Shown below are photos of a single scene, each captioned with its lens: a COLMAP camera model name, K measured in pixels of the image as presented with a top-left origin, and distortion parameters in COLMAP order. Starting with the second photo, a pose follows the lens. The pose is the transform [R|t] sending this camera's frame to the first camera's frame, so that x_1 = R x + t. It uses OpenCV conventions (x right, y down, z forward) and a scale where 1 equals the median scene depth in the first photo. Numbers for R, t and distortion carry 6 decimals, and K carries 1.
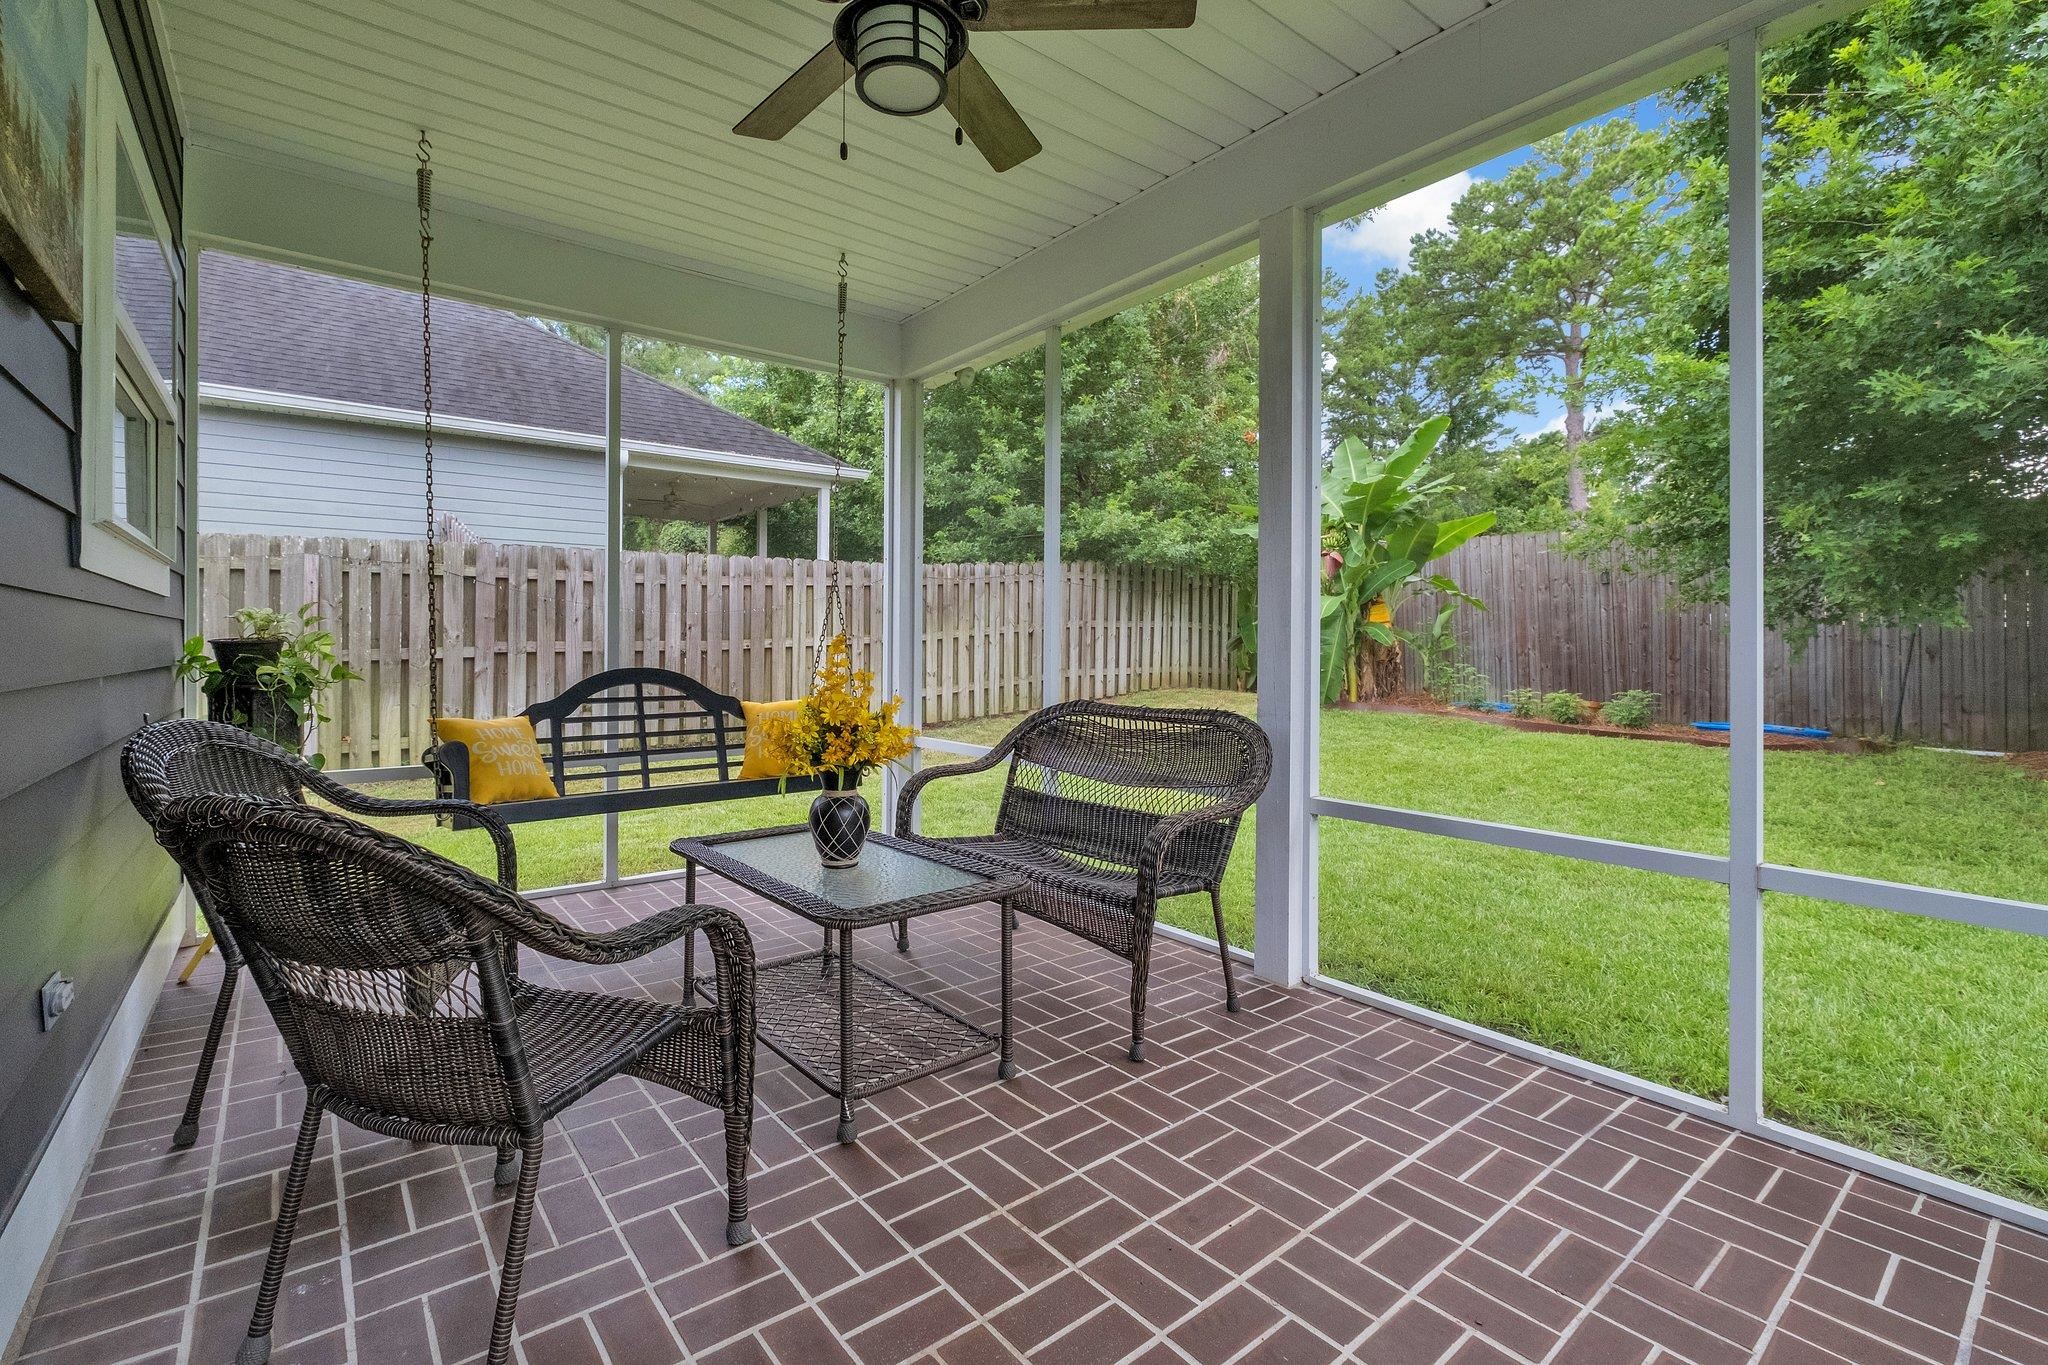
lens RADIAL K [[899.3, 0, 1007.1], [0, 899.3, 643.4], [0, 0, 1]] dist [-0.003487, -0.000002]
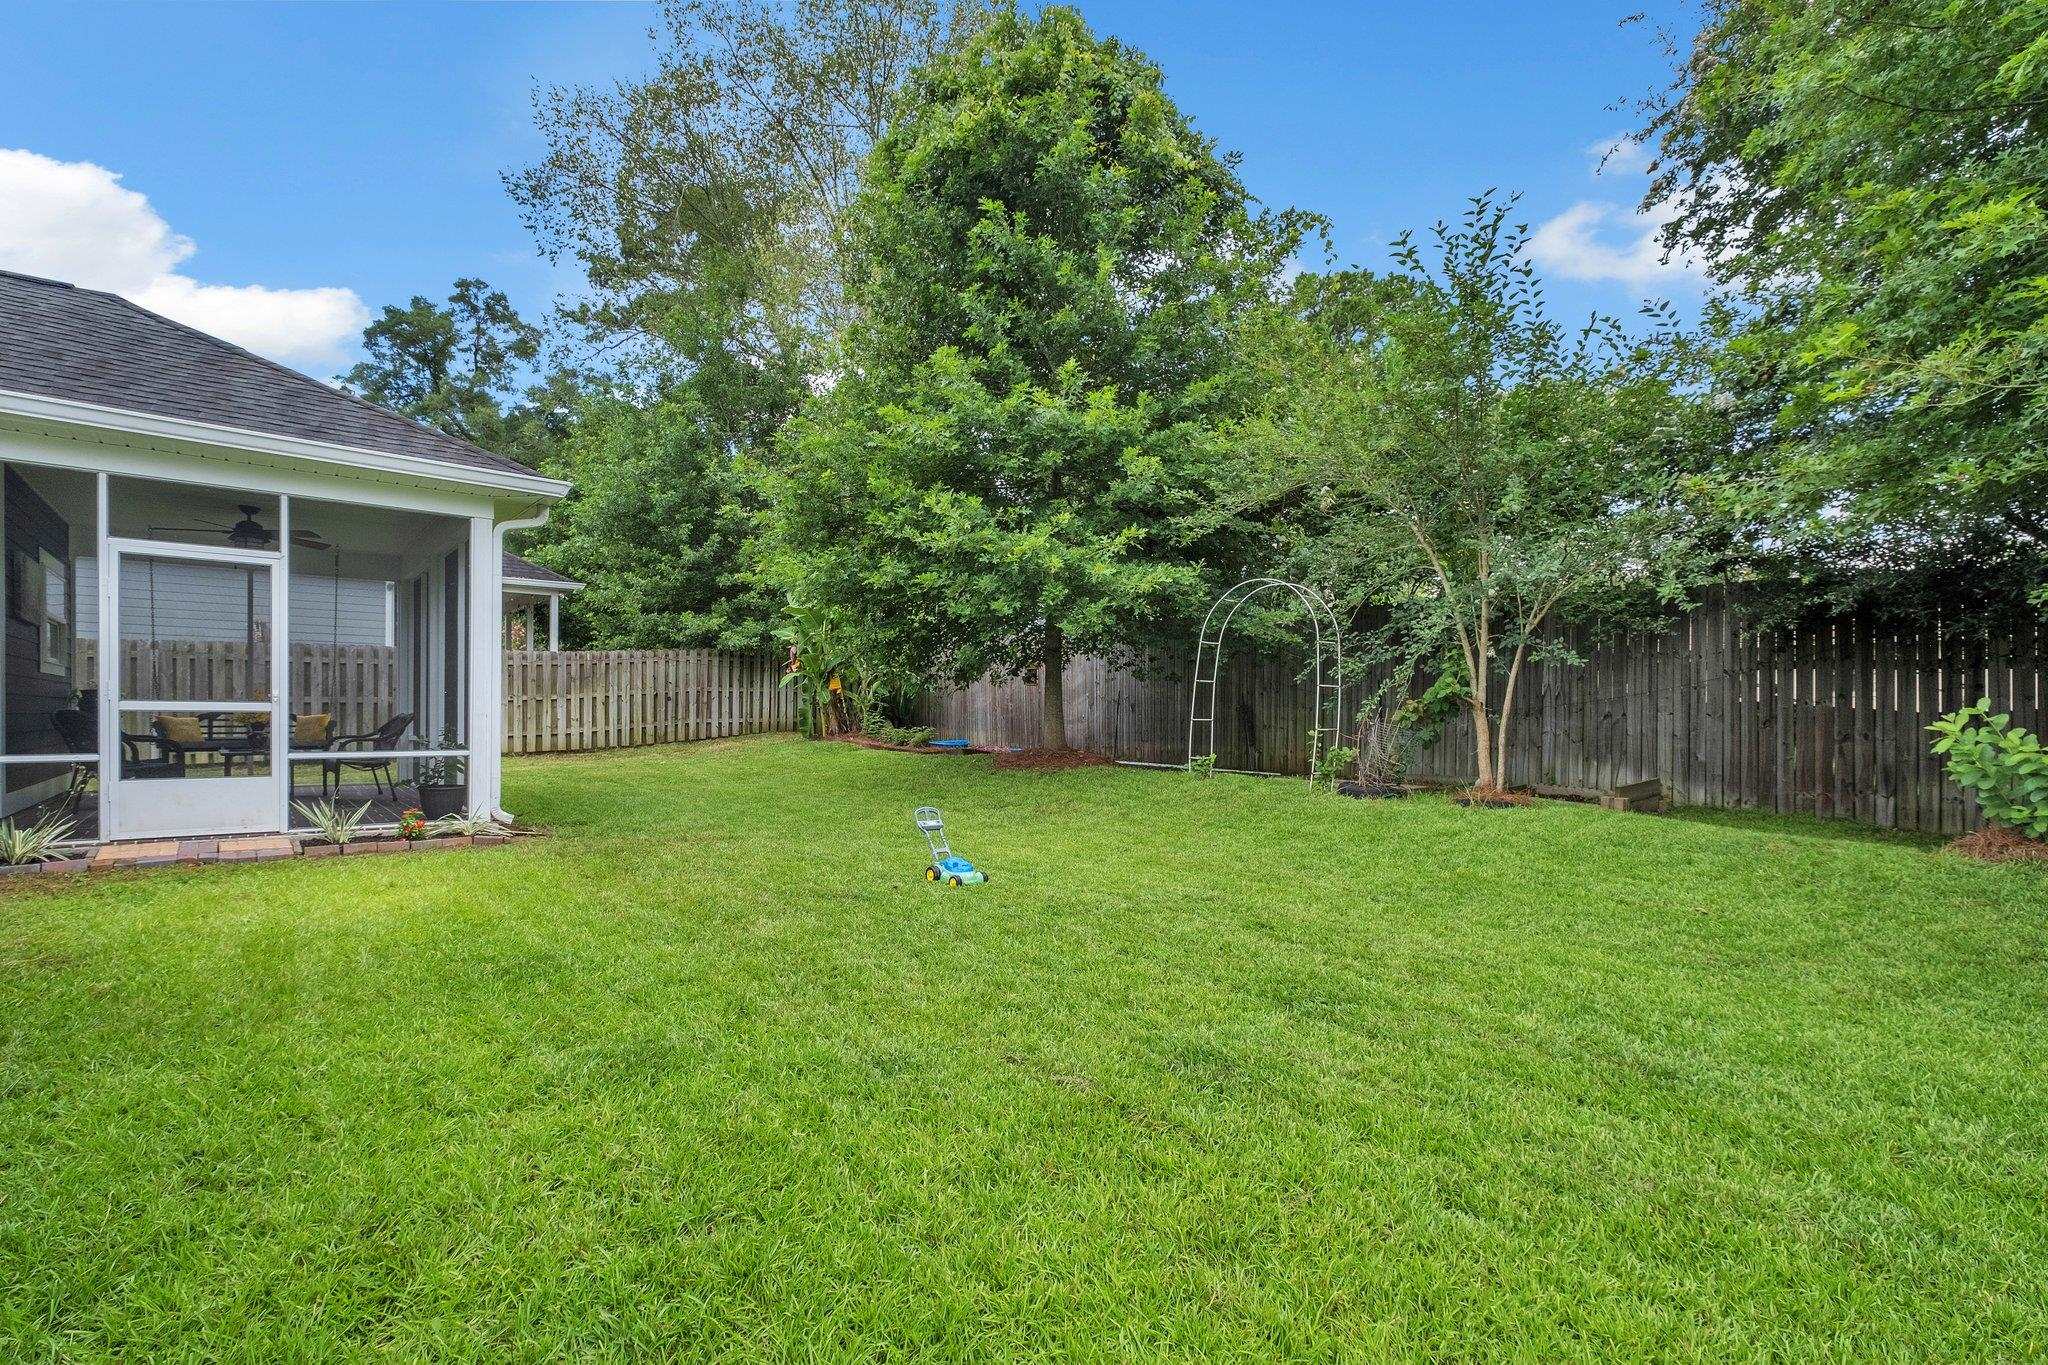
lens RADIAL K [[899.3, 0, 1014.7], [0, 899.3, 704.5], [0, 0, 1]] dist [-0.003487, -0.000002]
pose [[0.999020, 0.004585, 0.044013, 0.927611], [-0.004263, 0.999964, -0.007404, 0.023034], [-0.044045, 0.007210, 0.999004, -0.940850]]
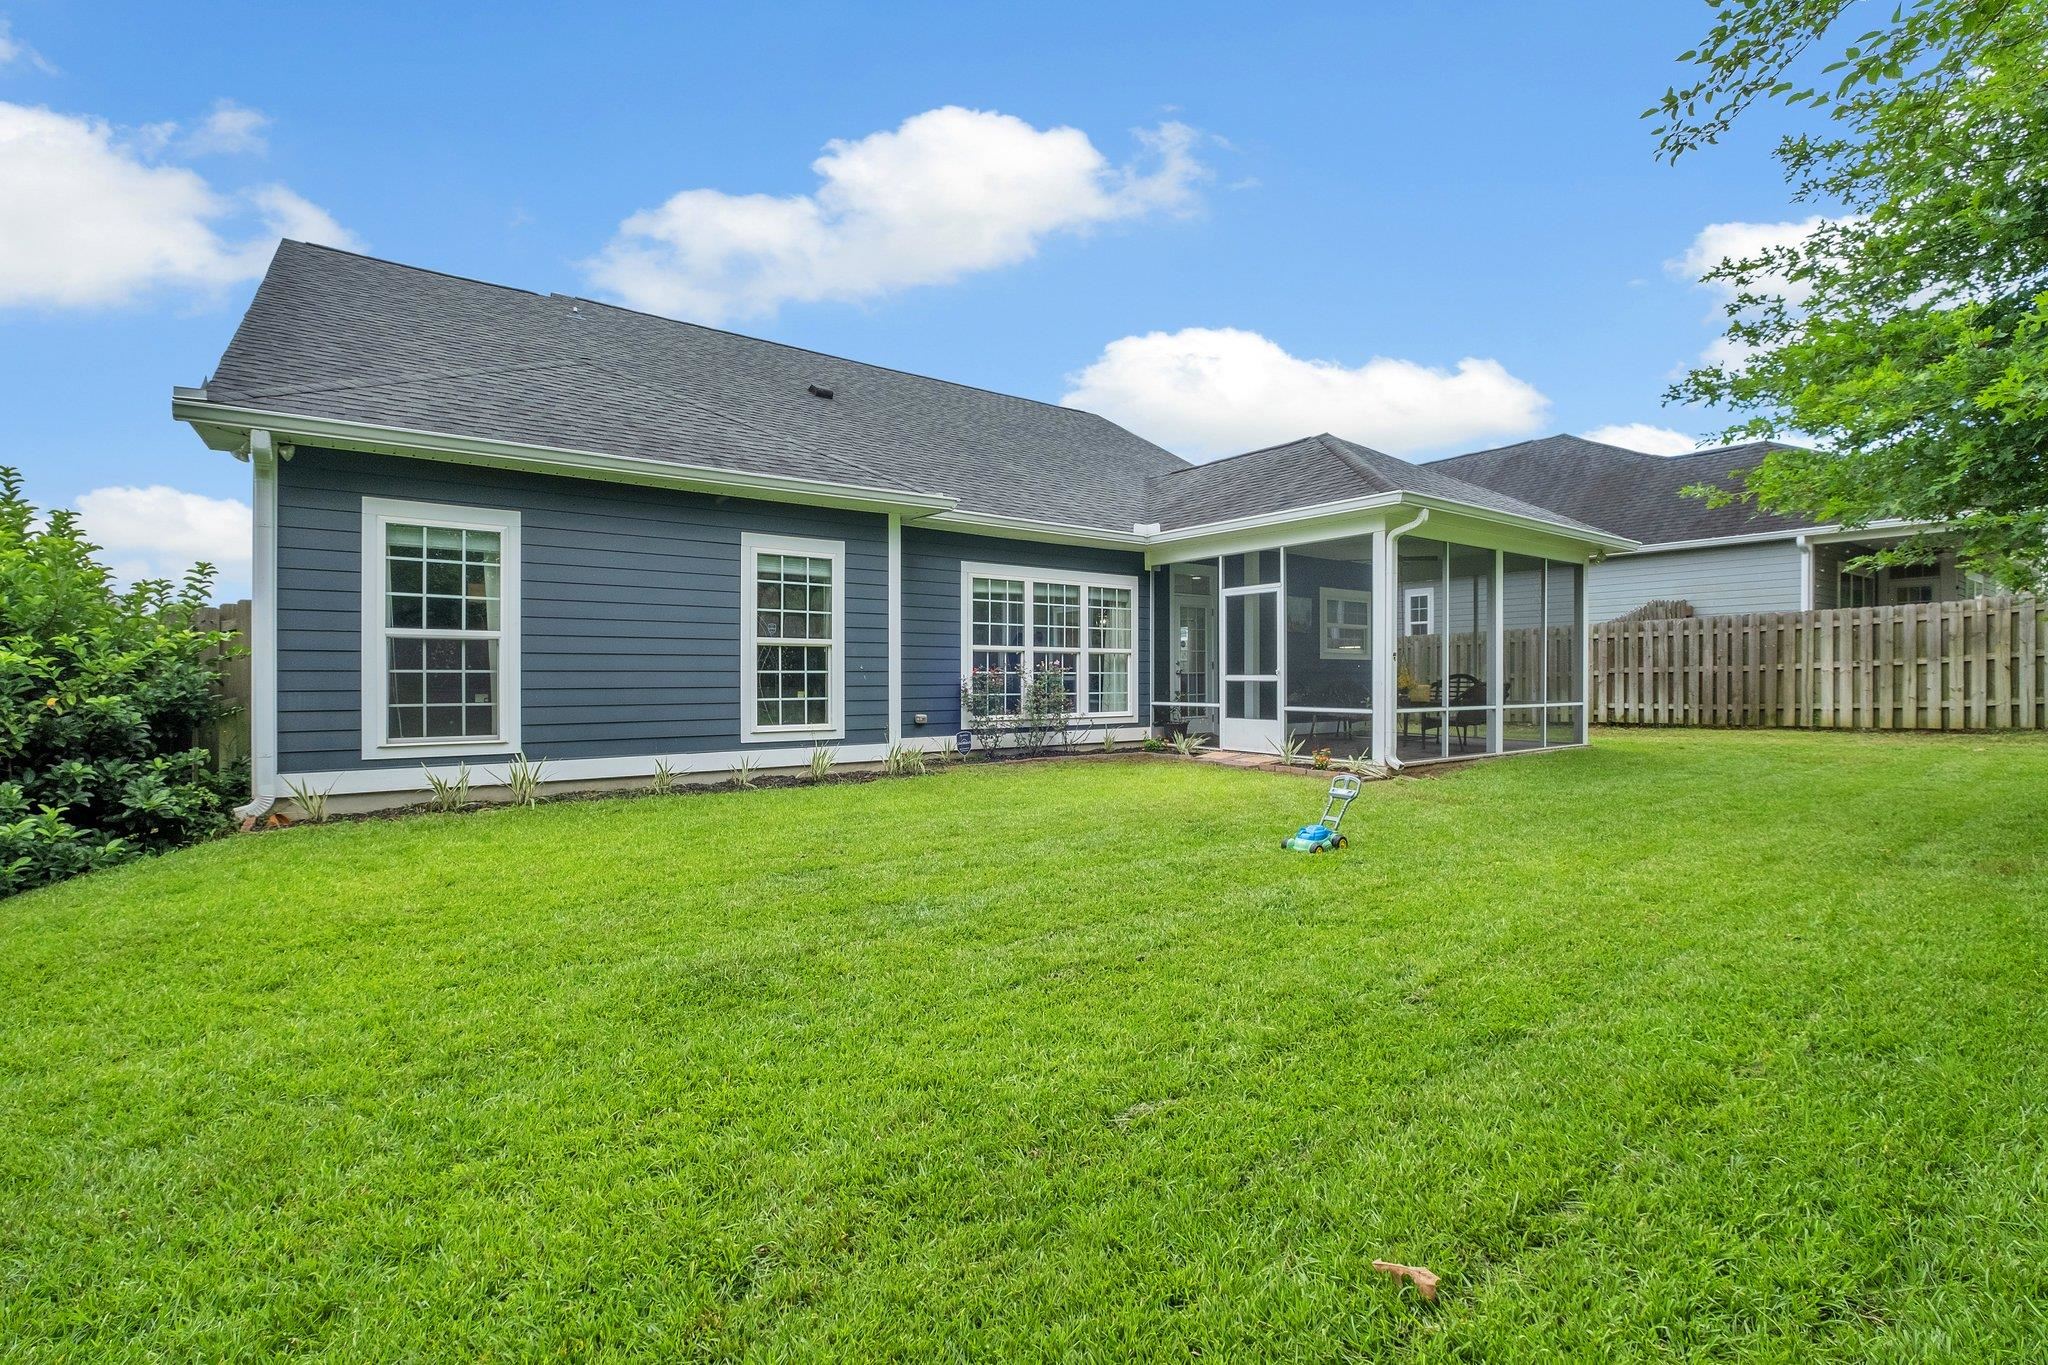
lens RADIAL K [[899.3, 0, 1019.0], [0, 899.3, 686.0], [0, 0, 1]] dist [-0.003487, -0.000002]
pose [[-0.030536, 0.006629, -0.999512, 1.743846], [0.003751, 0.999972, 0.006518, 0.023620], [0.999527, -0.003550, -0.030560, -0.366765]]
